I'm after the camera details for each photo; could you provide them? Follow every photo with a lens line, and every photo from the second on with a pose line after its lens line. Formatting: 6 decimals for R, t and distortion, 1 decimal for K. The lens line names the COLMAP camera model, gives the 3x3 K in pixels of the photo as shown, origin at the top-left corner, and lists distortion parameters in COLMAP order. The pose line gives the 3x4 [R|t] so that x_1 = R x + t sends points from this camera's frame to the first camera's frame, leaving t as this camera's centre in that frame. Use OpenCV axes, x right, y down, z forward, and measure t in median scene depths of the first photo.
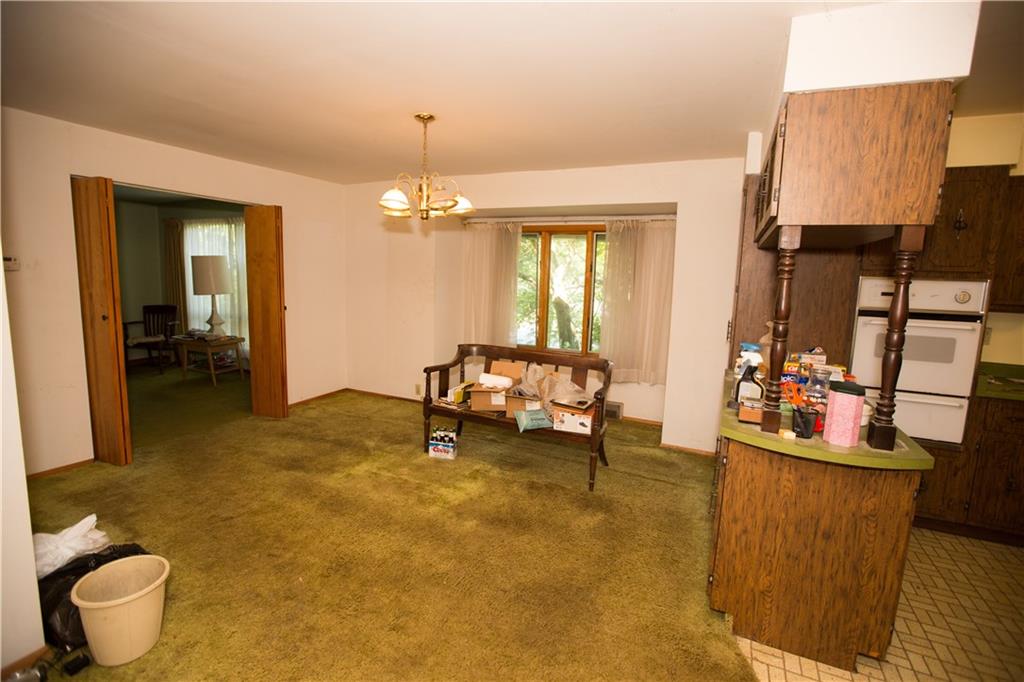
lens RADIAL K [[461.8, 0, 510.3], [0, 461.8, 333.7], [0, 0, 1]] dist [-0.051716, 0.018291]
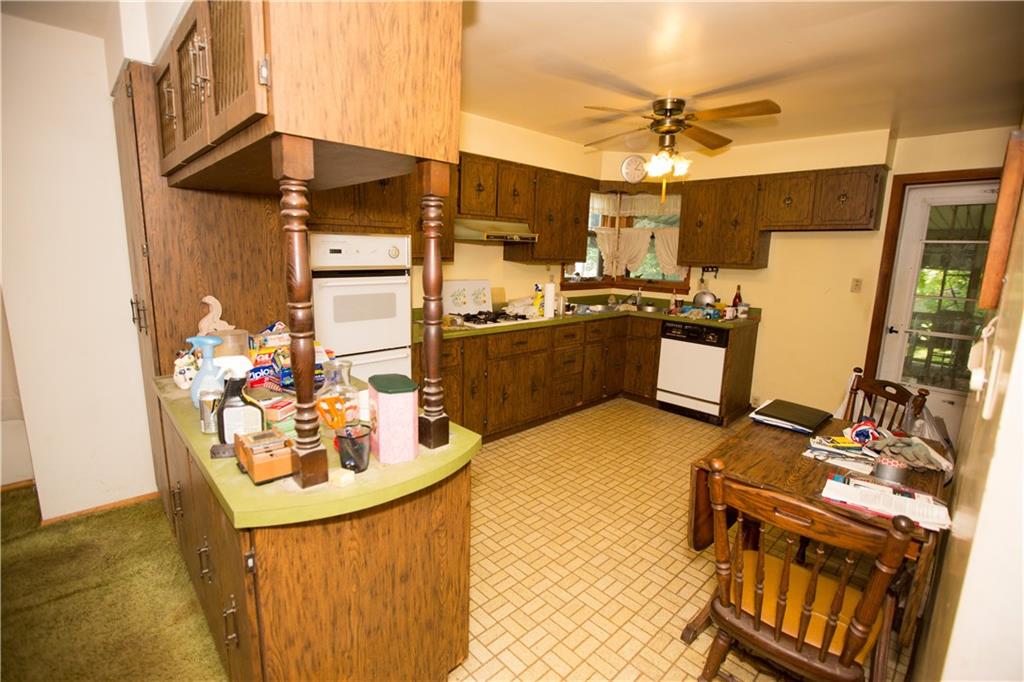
lens RADIAL K [[461.8, 0, 510.3], [0, 461.8, 333.7], [0, 0, 1]] dist [-0.051716, 0.018291]
pose [[0.347249, -0.188091, 0.918716, 0.136384], [0.104173, 0.981353, 0.161540, -0.057166], [-0.931969, 0.039611, 0.360368, 0.528645]]
